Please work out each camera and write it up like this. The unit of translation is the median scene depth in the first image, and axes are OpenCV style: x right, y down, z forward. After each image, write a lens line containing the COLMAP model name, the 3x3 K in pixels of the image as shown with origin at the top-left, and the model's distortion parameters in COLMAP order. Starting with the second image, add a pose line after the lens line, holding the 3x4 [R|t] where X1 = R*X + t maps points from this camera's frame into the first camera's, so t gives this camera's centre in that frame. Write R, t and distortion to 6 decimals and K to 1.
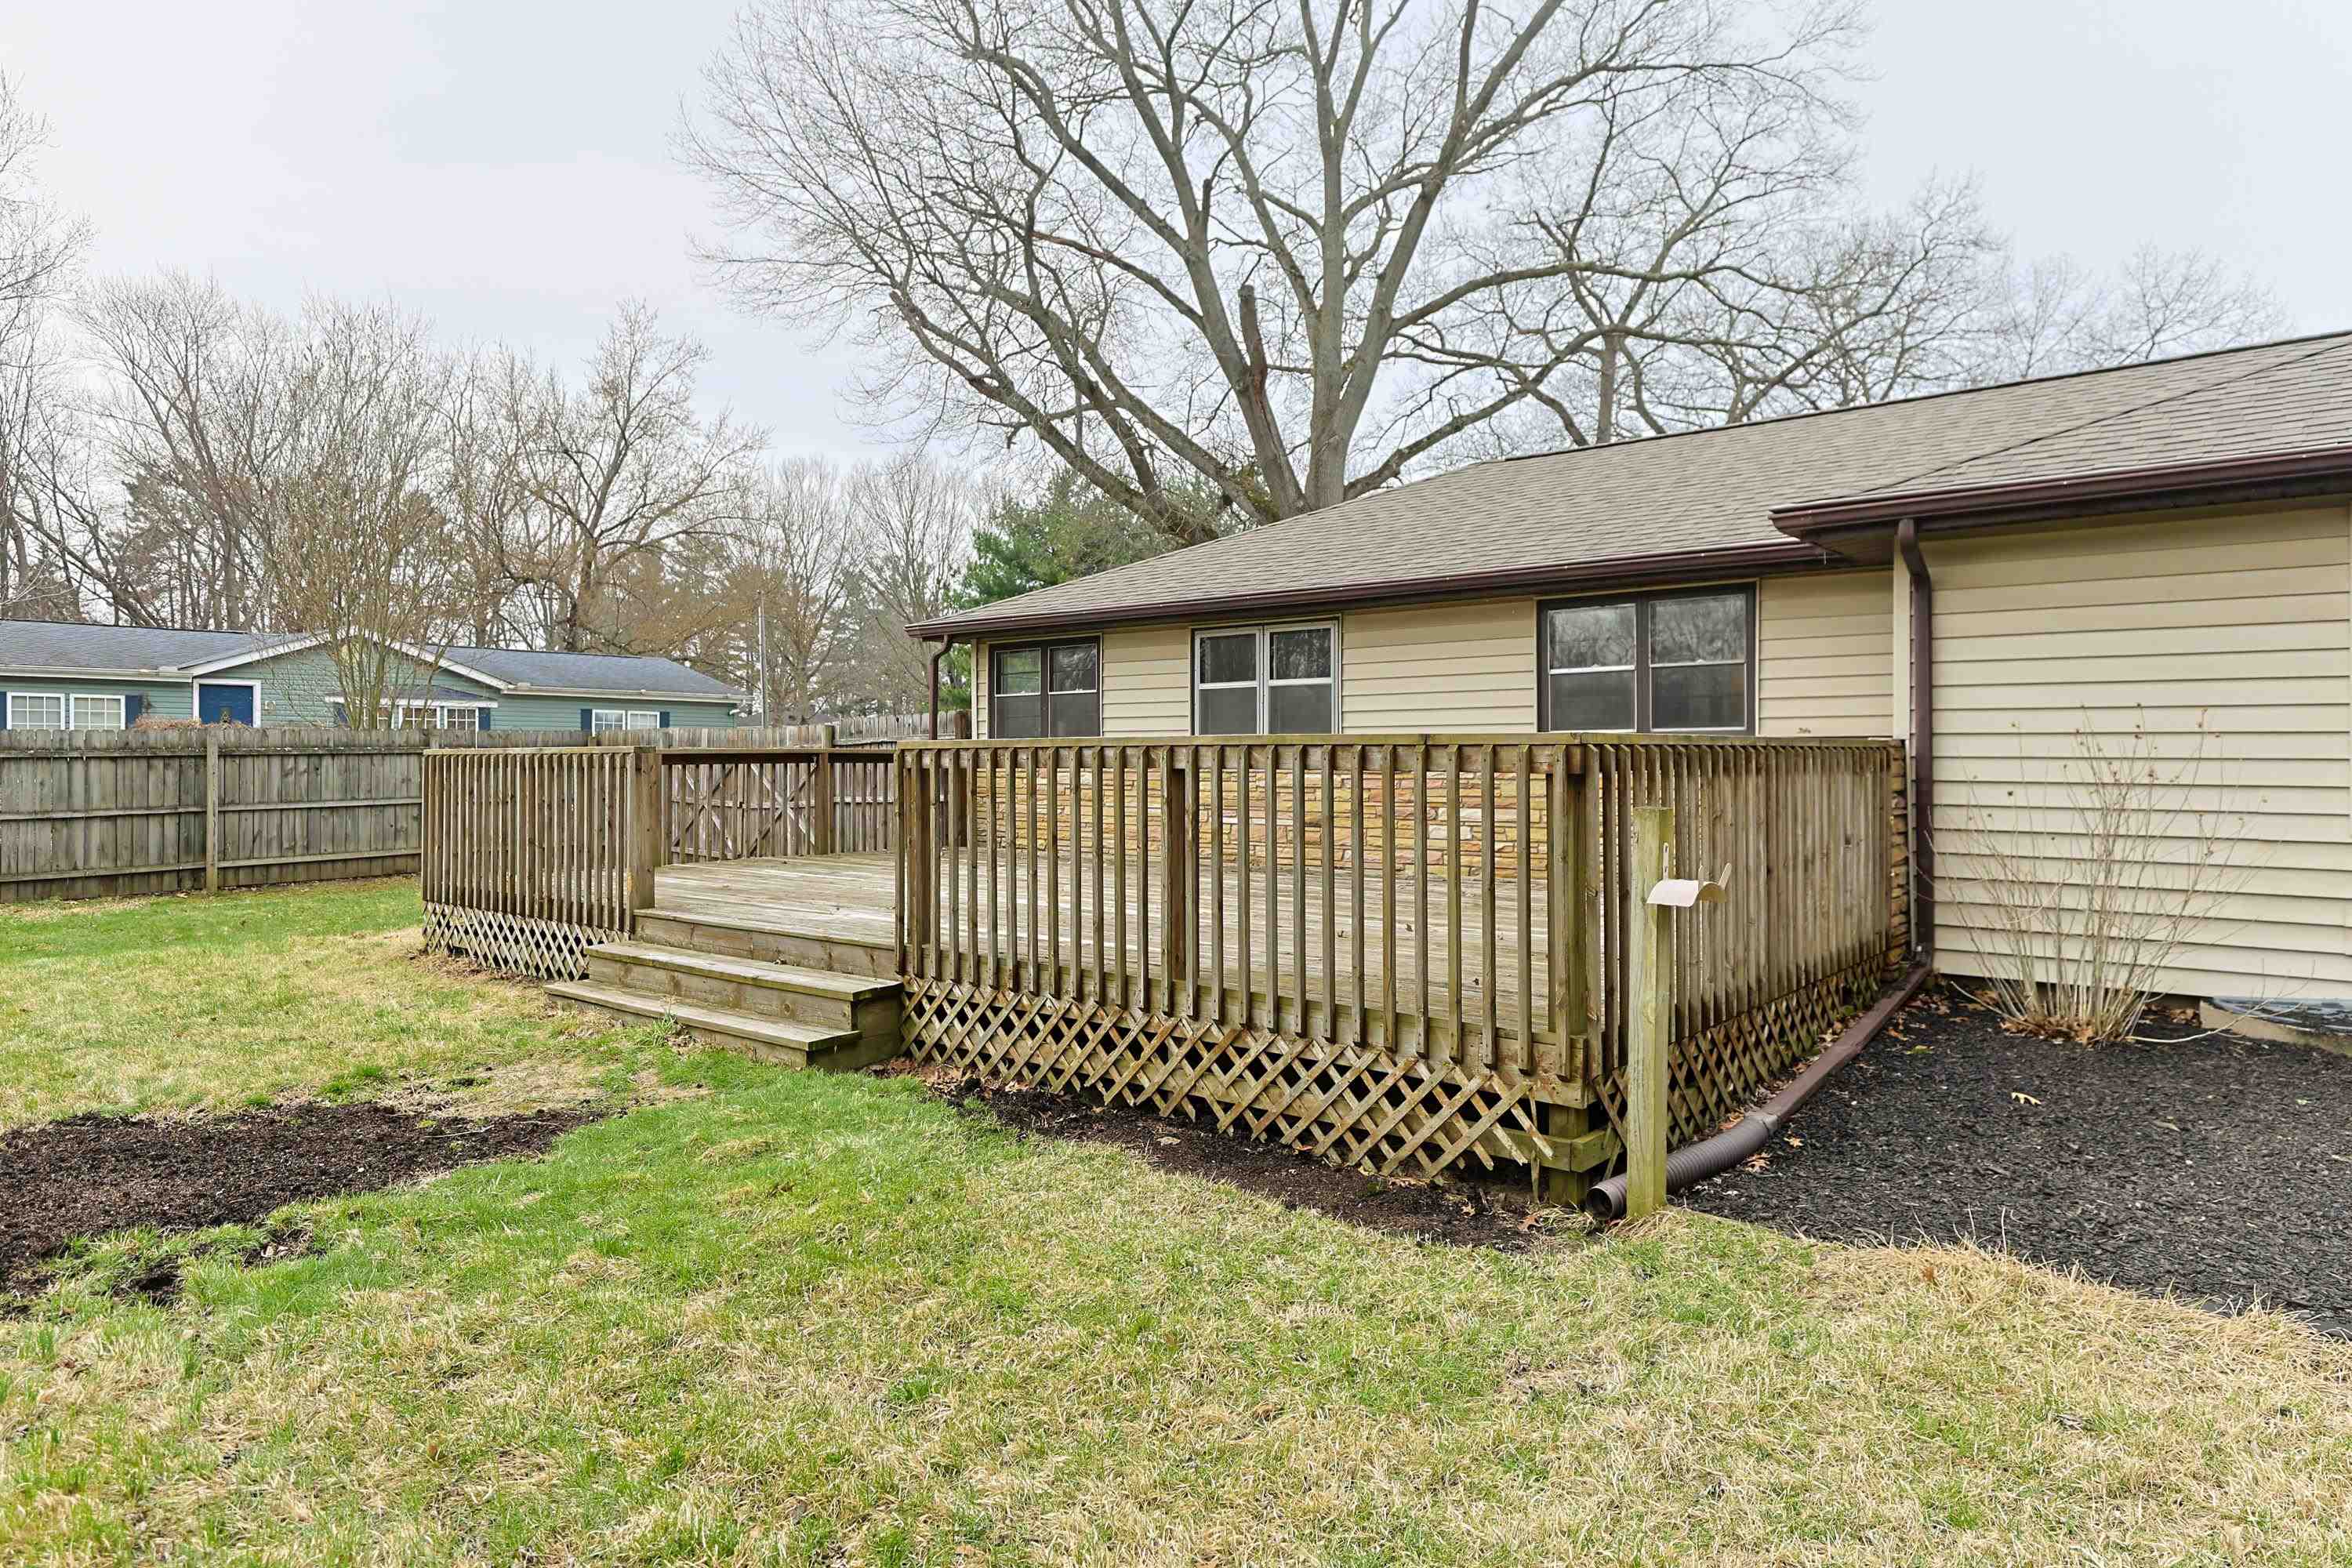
lens RADIAL K [[1406.4, 0, 1194.9], [0, 1406.4, 768.9], [0, 0, 1]] dist [-0.003833, 0.000598]
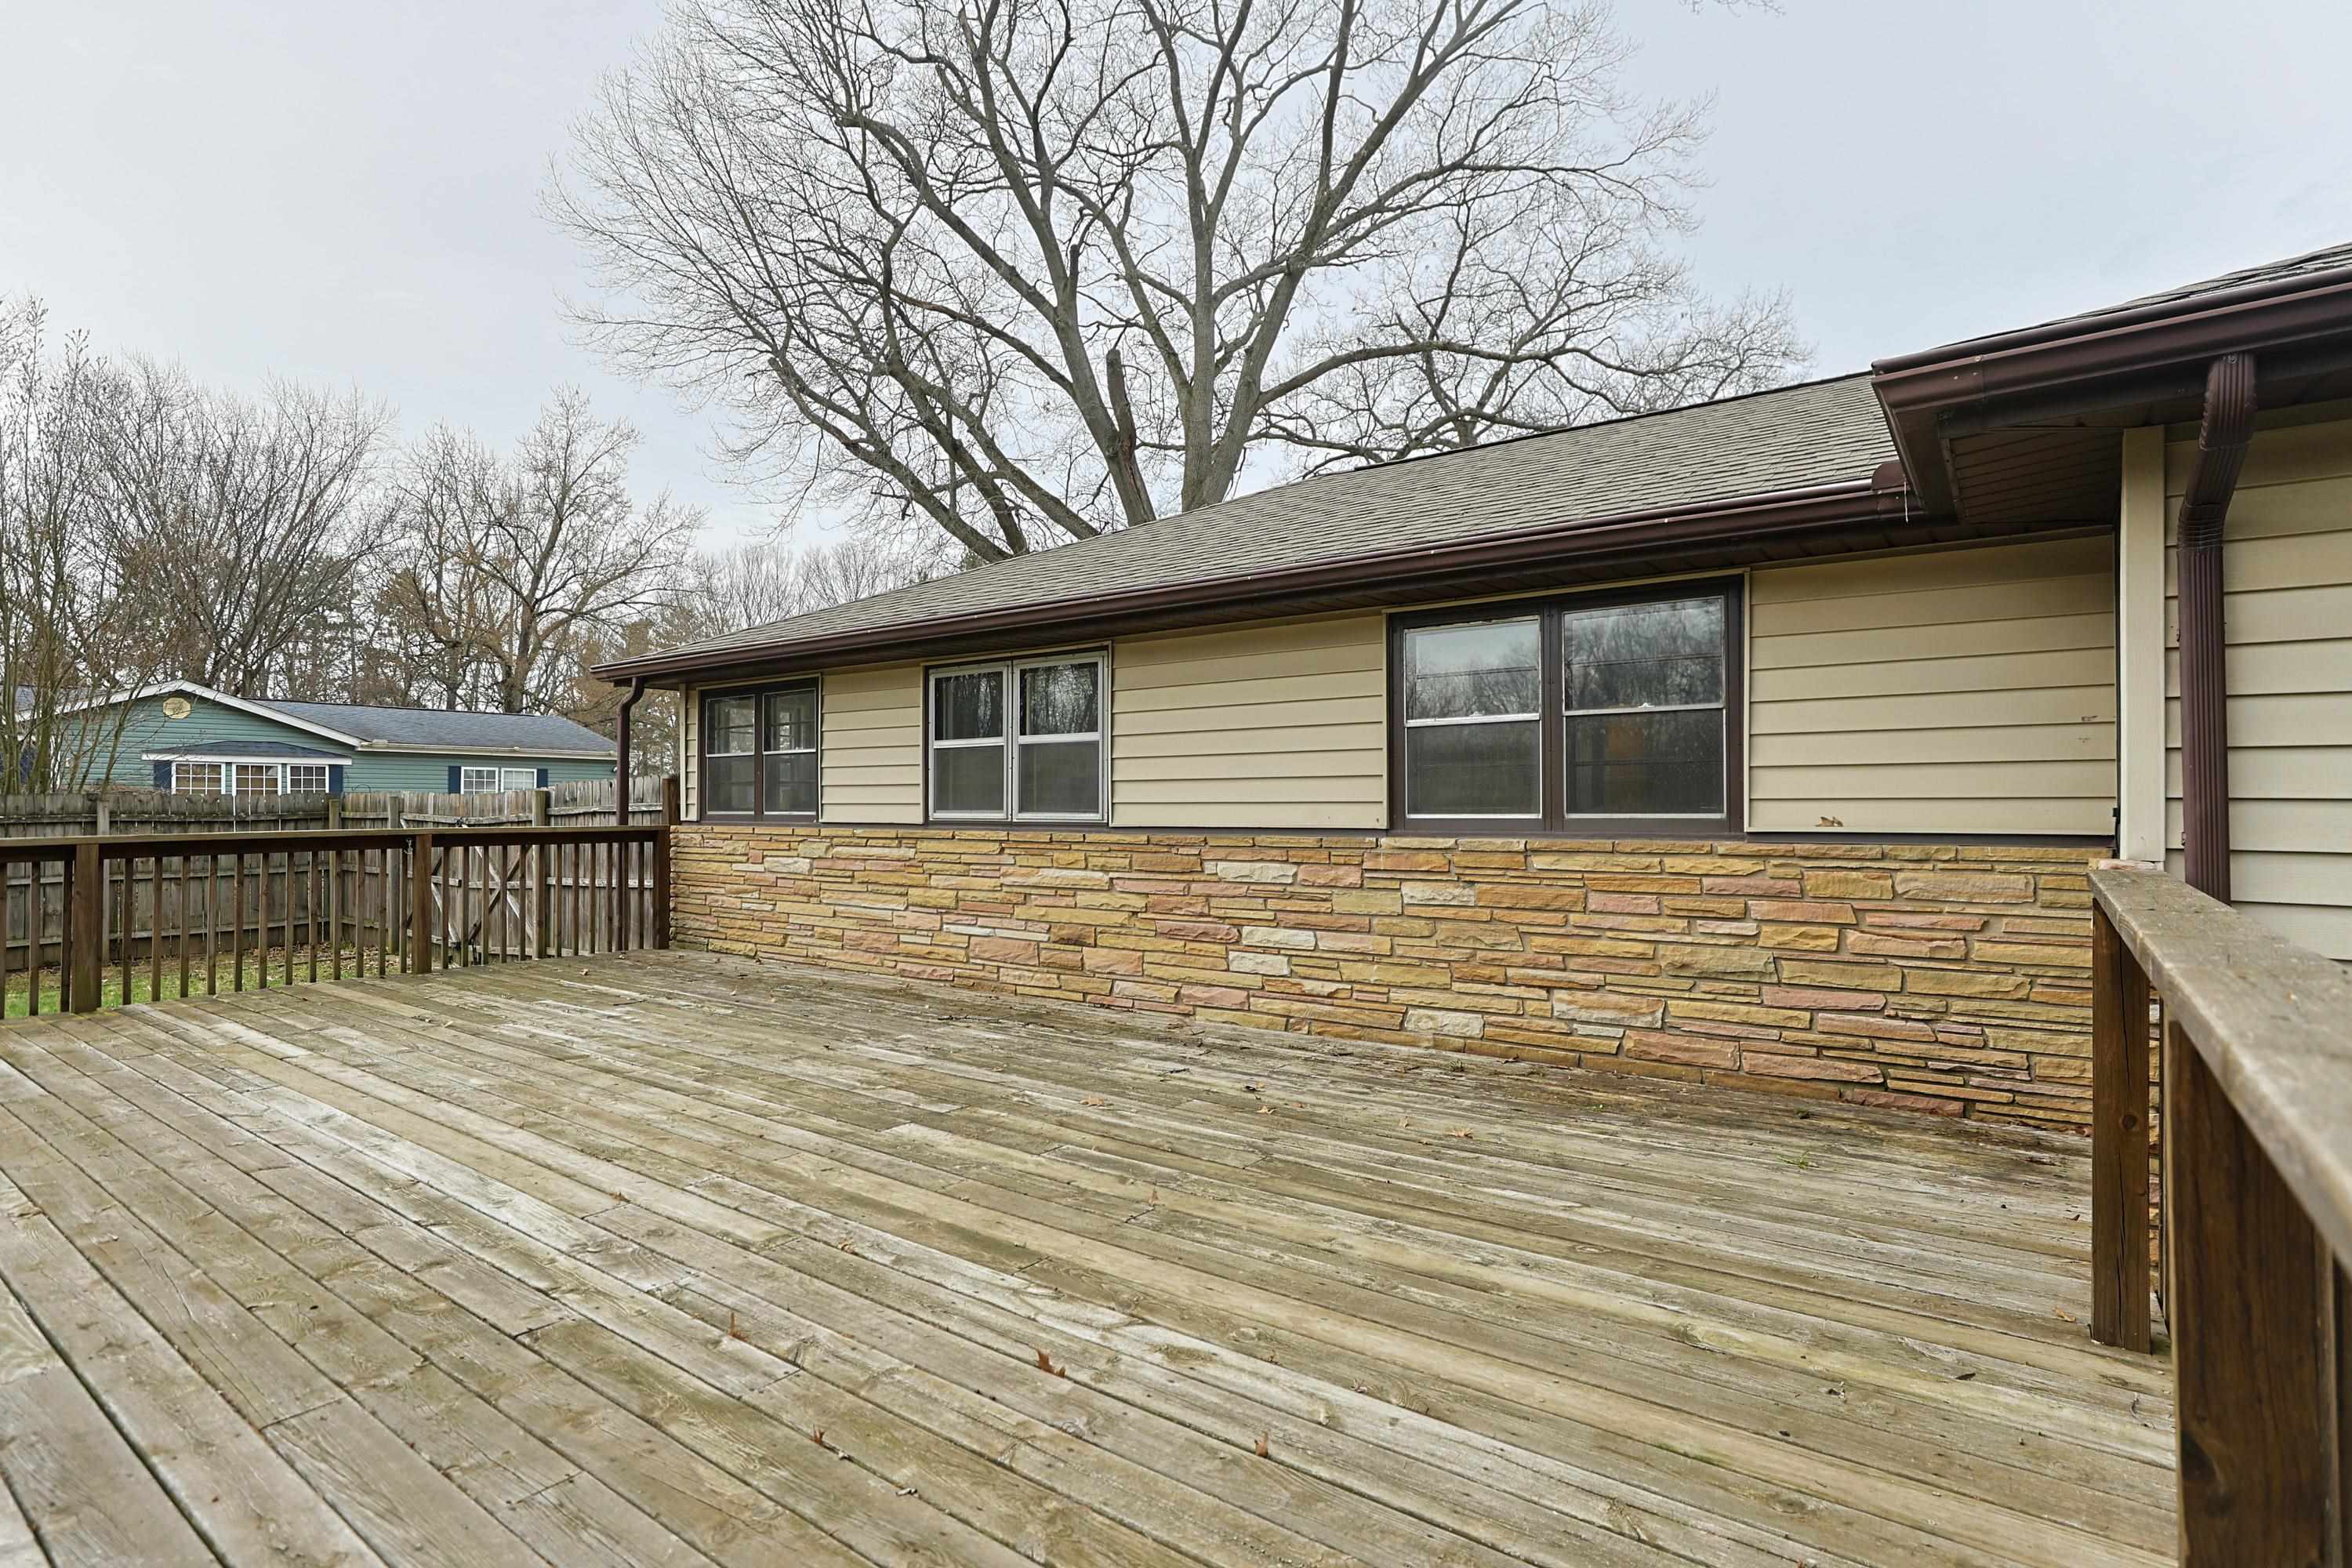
lens RADIAL K [[1200.2, 0, 1169.9], [0, 1200.2, 796.8], [0, 0, 1]] dist [-0.015648, 0.008802]
pose [[0.998825, 0.002109, 0.048410, 0.033089], [-0.001290, 0.999856, -0.016939, -0.007367], [-0.048439, 0.016857, 0.998684, 0.129424]]
